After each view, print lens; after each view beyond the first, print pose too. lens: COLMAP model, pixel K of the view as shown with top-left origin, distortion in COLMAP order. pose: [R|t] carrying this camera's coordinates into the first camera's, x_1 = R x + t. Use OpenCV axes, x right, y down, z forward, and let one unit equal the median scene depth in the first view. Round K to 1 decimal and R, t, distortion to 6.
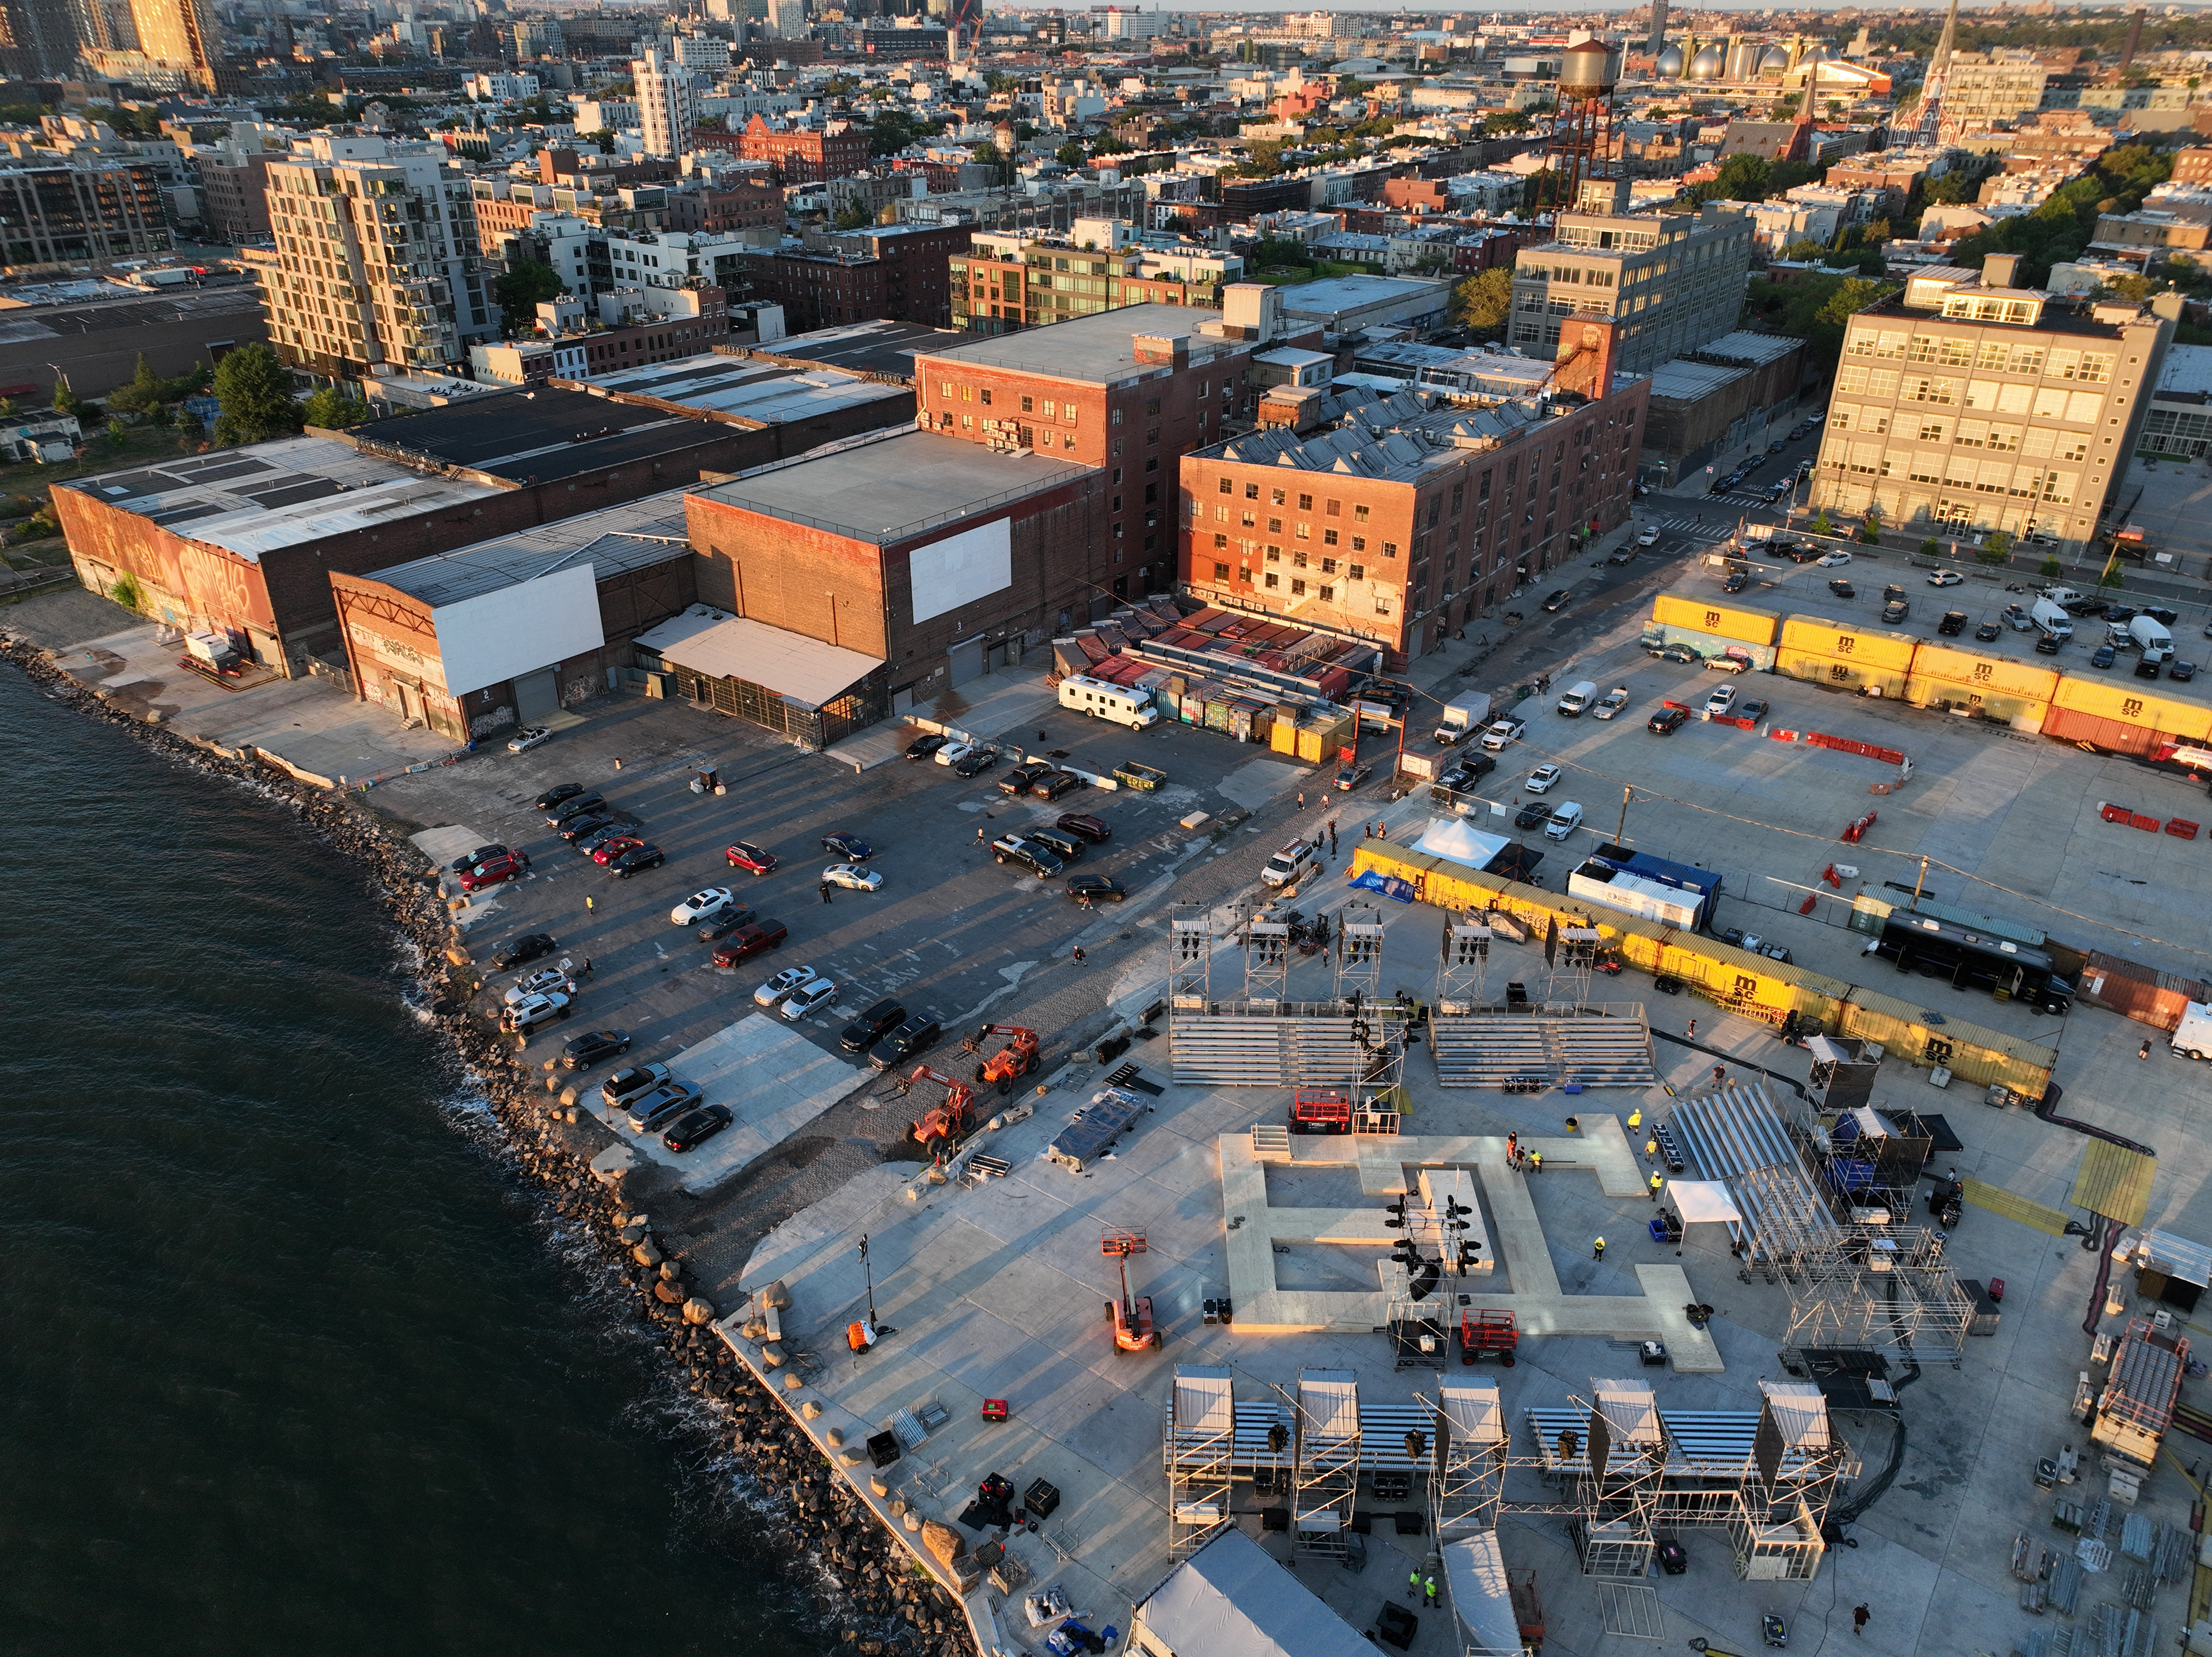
lens RADIAL K [[1548.0, 0, 1118.2], [0, 1548.0, 829.5], [0, 0, 1]] dist [-0.005532, 0.021267]
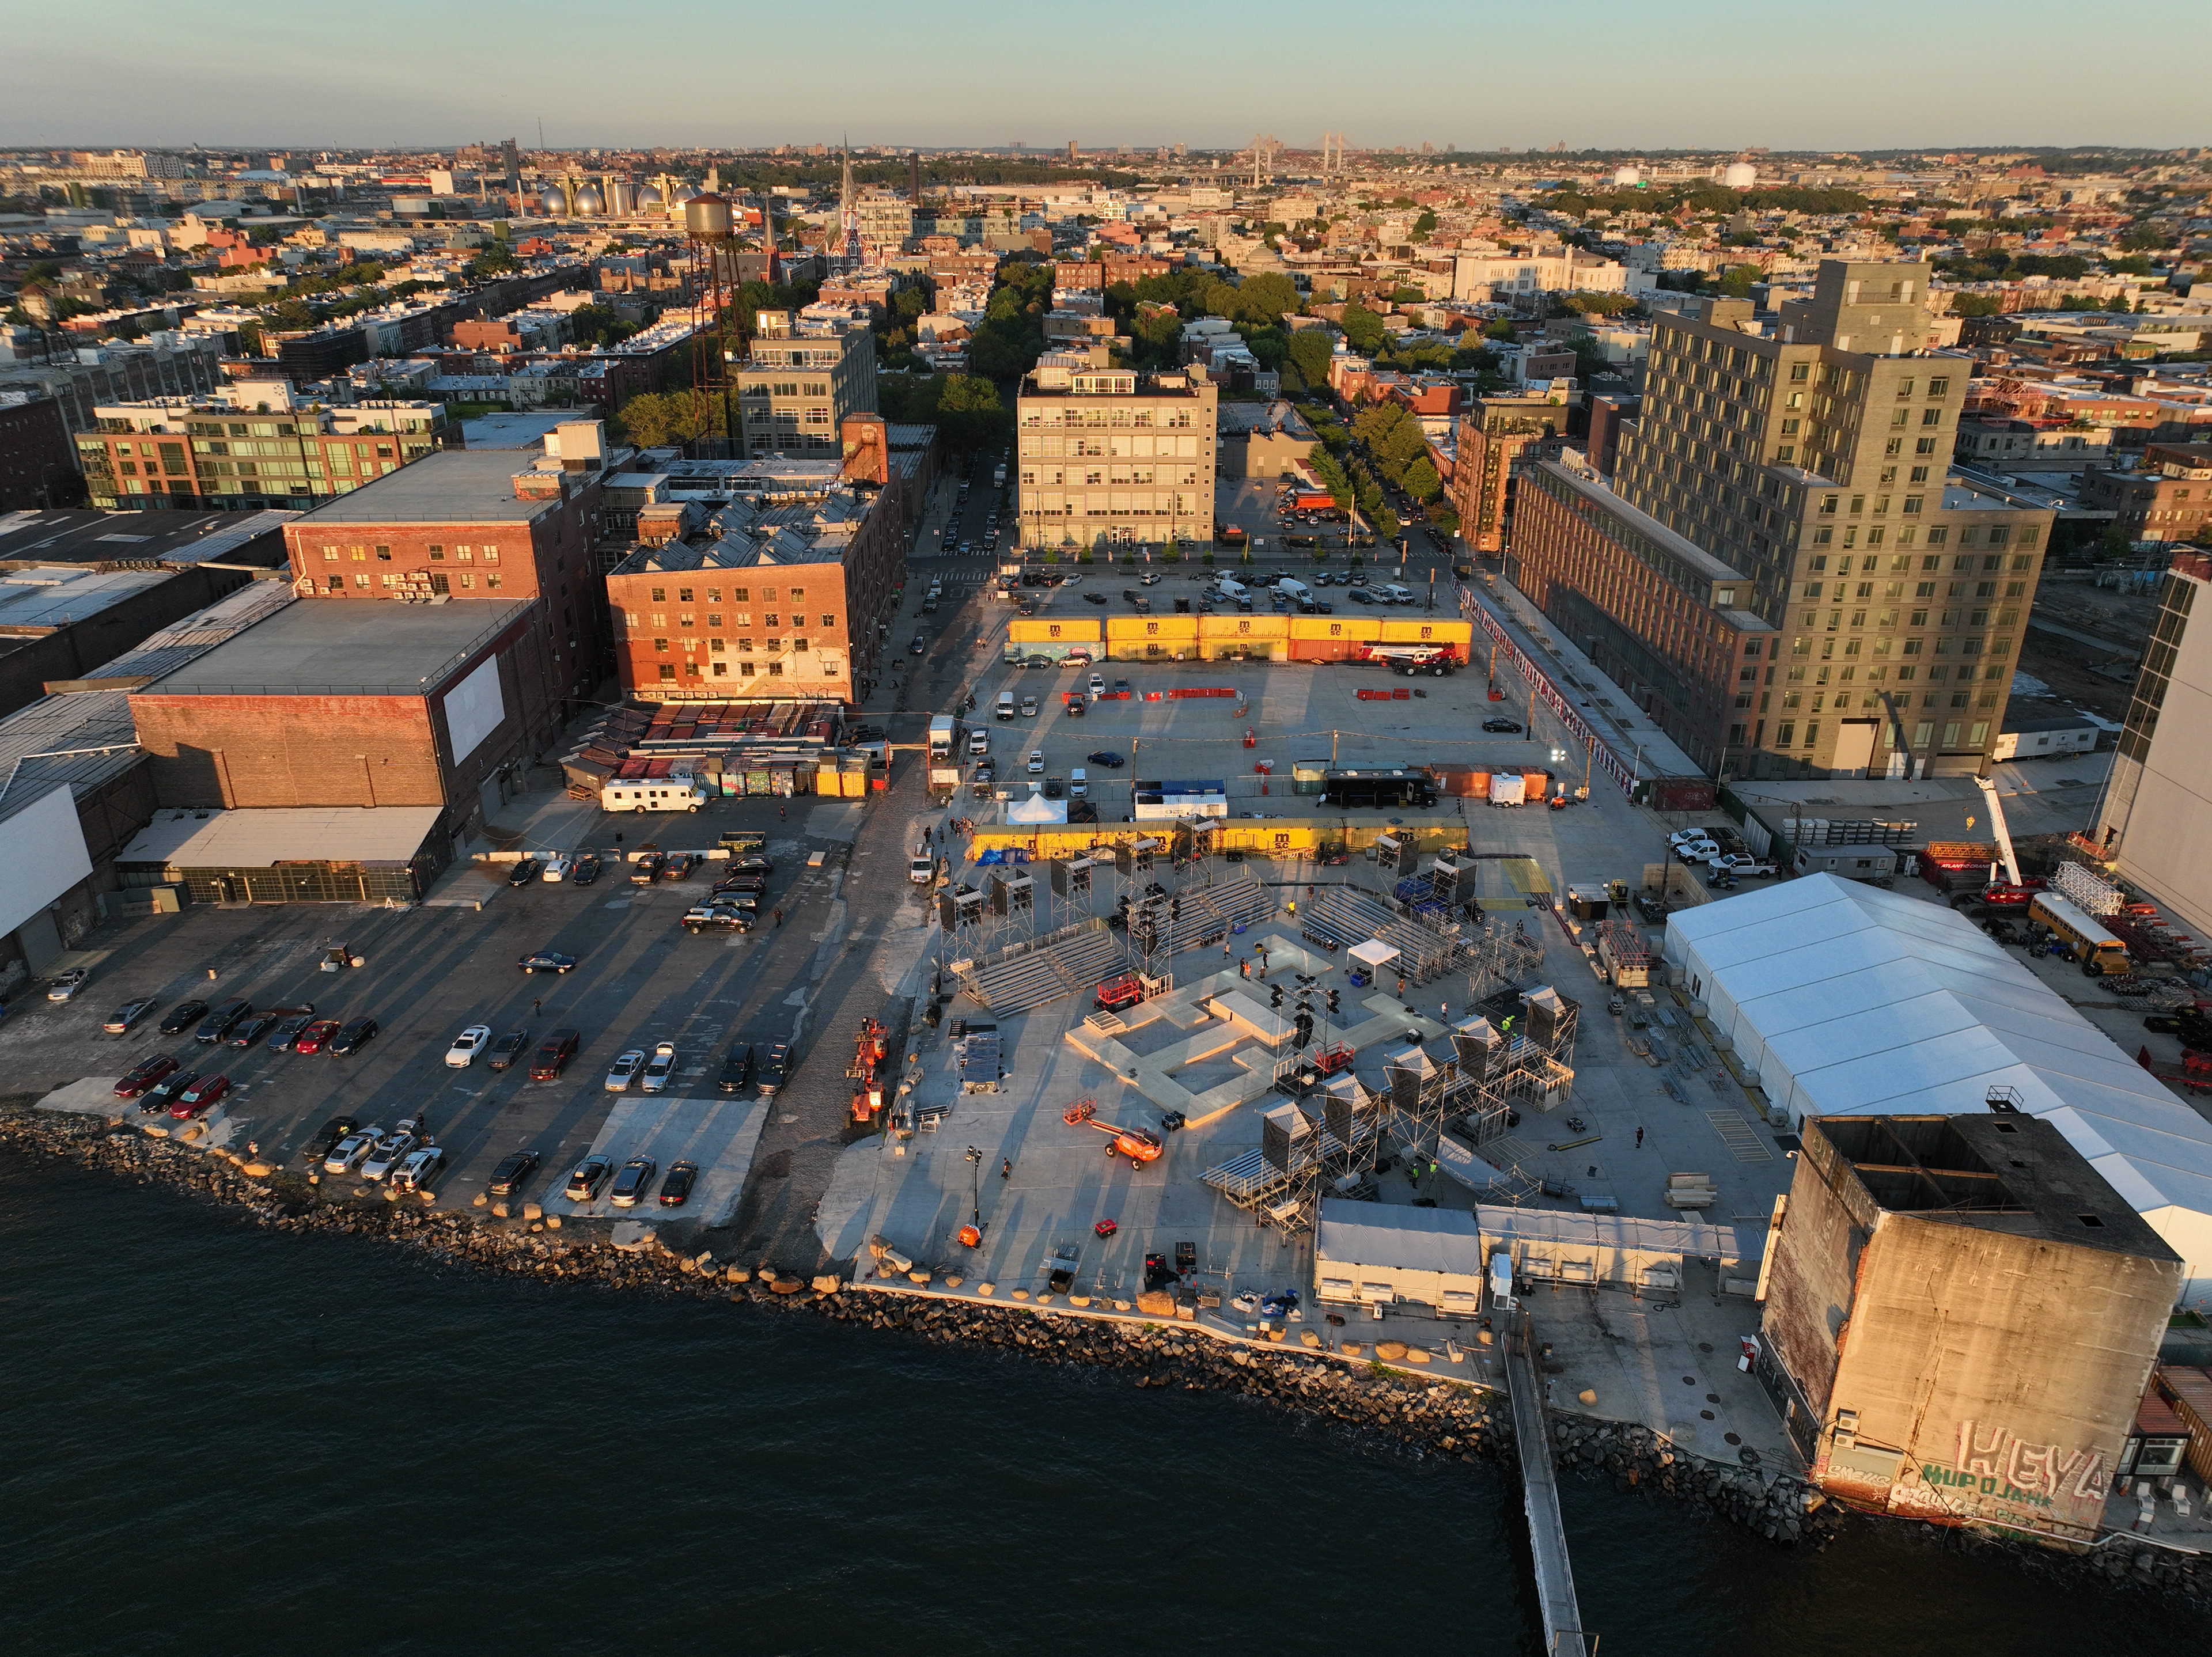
lens RADIAL K [[1548.0, 0, 1109.9], [0, 1548.0, 829.3], [0, 0, 1]] dist [-0.005532, 0.021267]
pose [[0.788037, -0.250232, 0.562477, -0.368355], [0.289947, 0.956845, 0.019458, 0.011957], [-0.543073, 0.147755, 0.826584, -0.073413]]
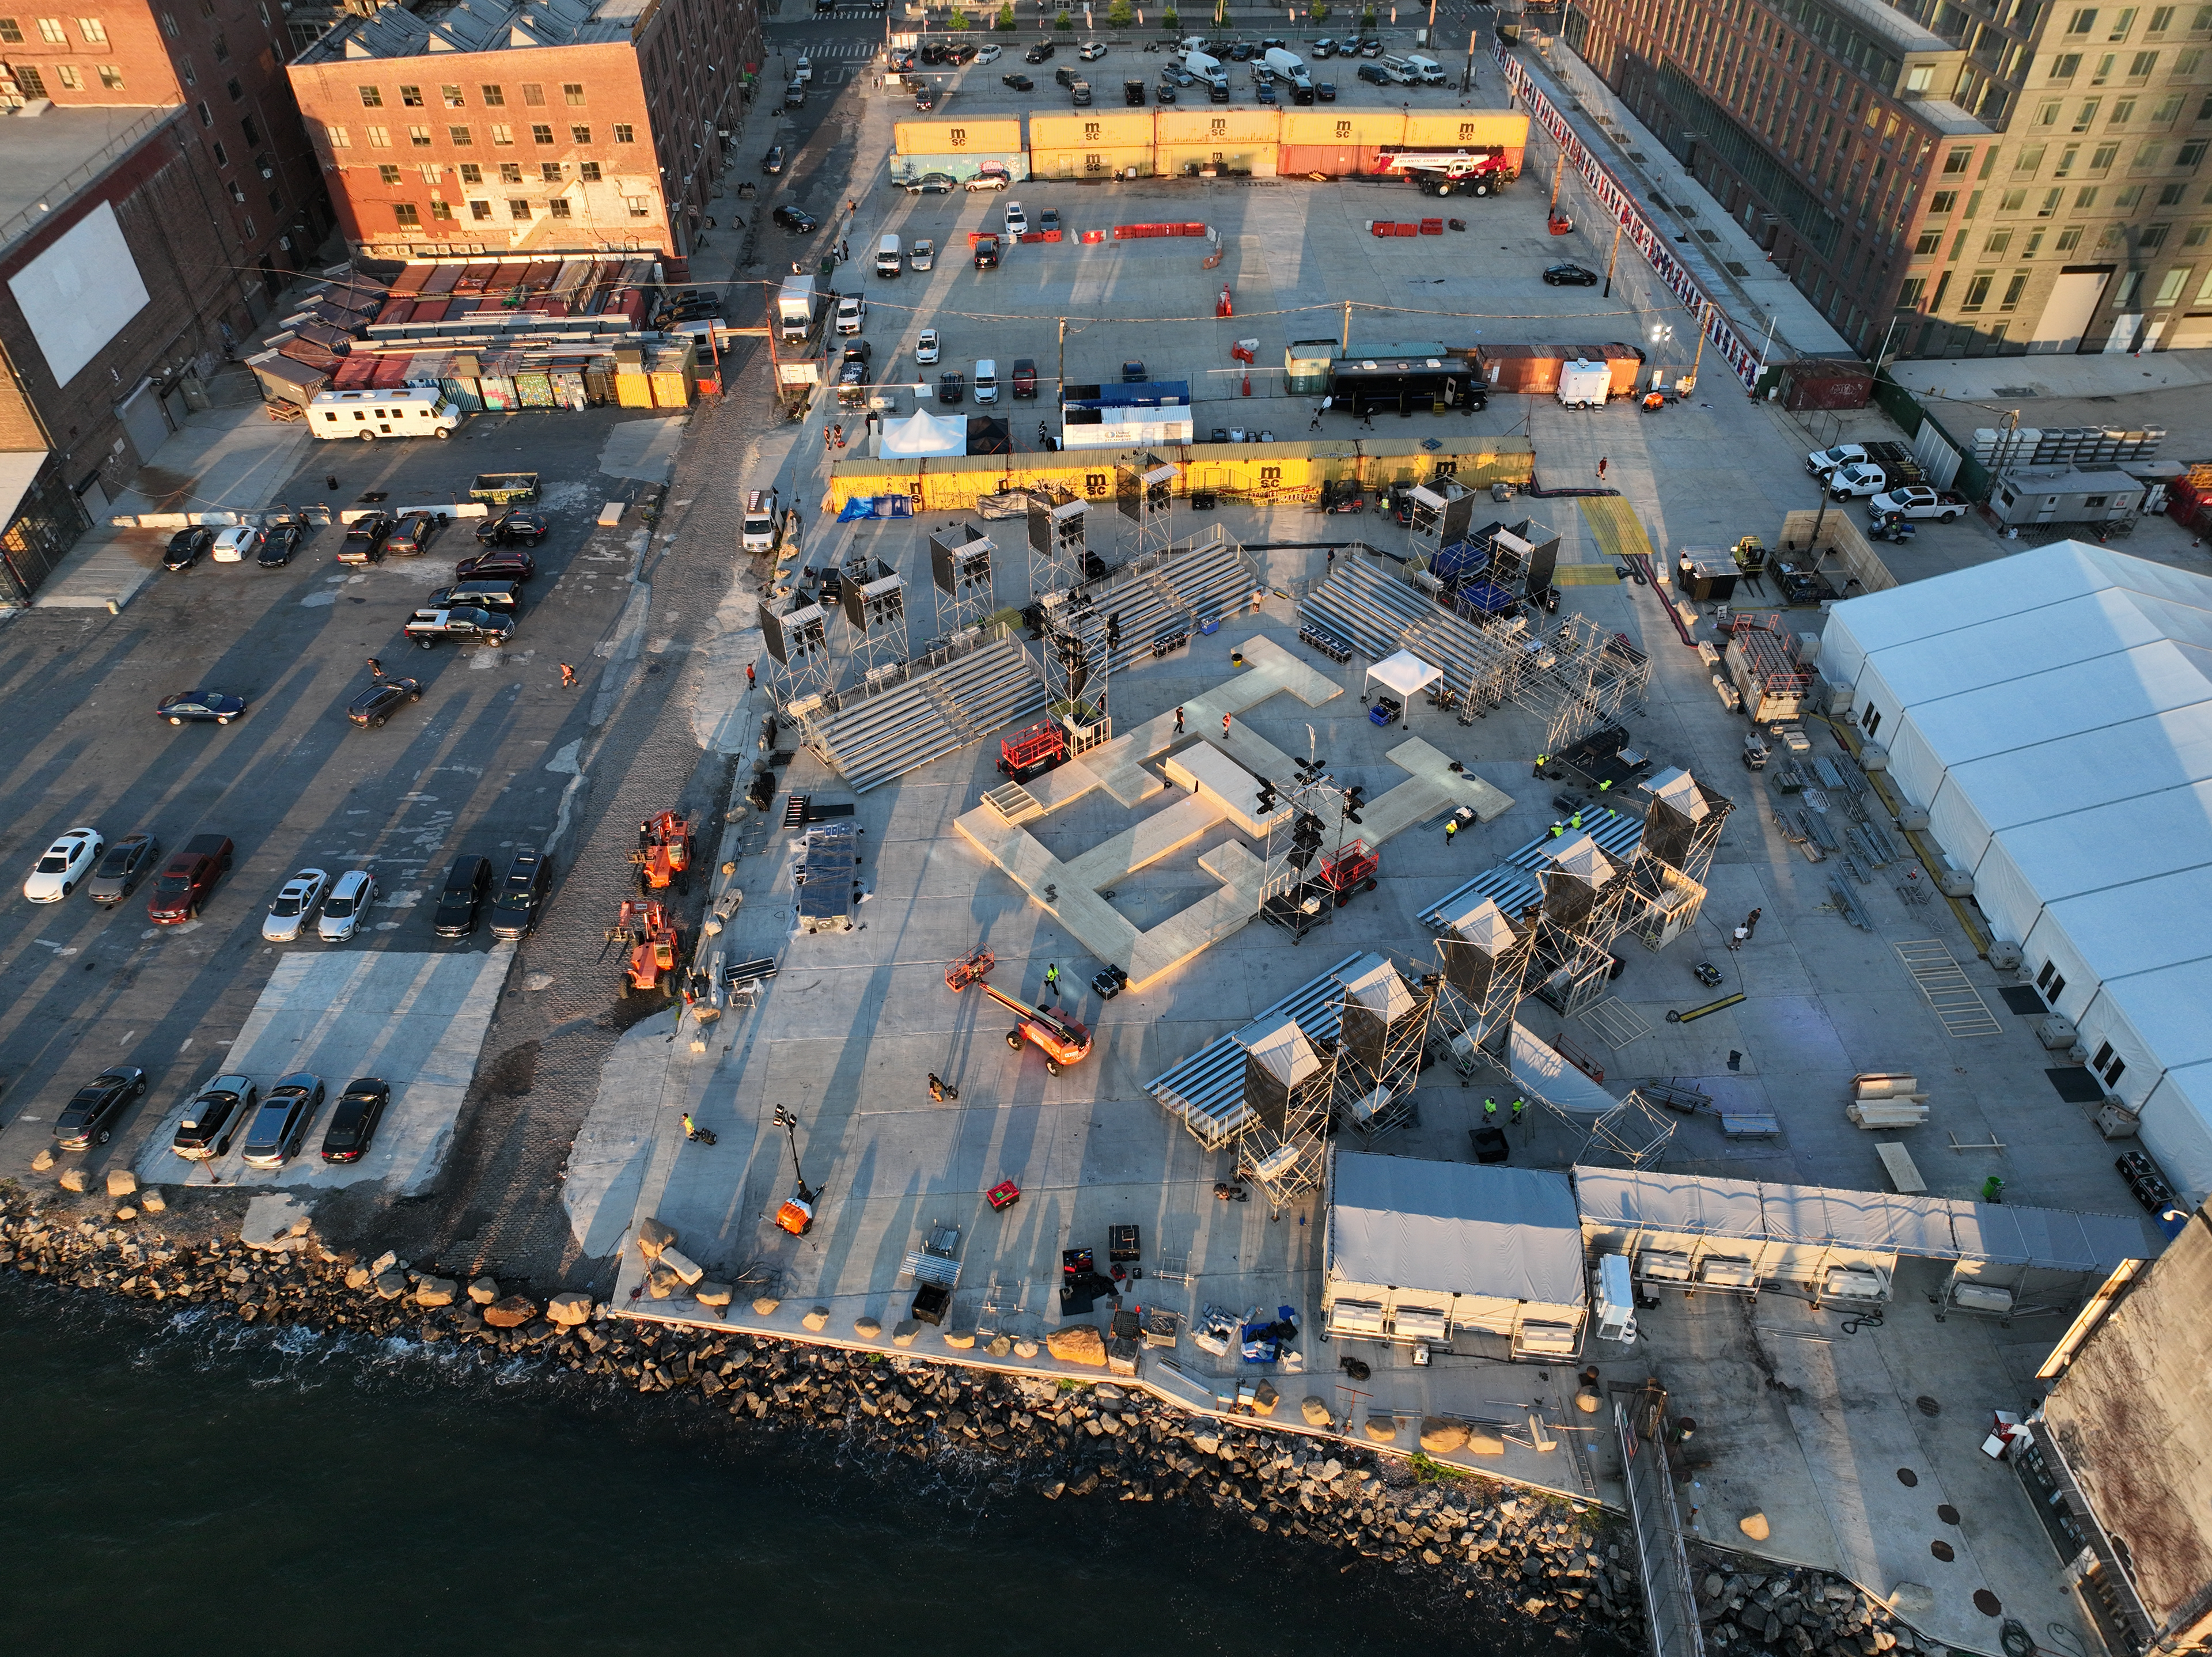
lens RADIAL K [[1548.0, 0, 1105.2], [0, 1548.0, 825.5], [0, 0, 1]] dist [-0.005532, 0.021267]
pose [[0.772932, -0.428740, 0.467716, -0.175714], [0.305039, 0.897471, 0.318585, -0.034514], [-0.556352, -0.103573, 0.824466, 0.138325]]
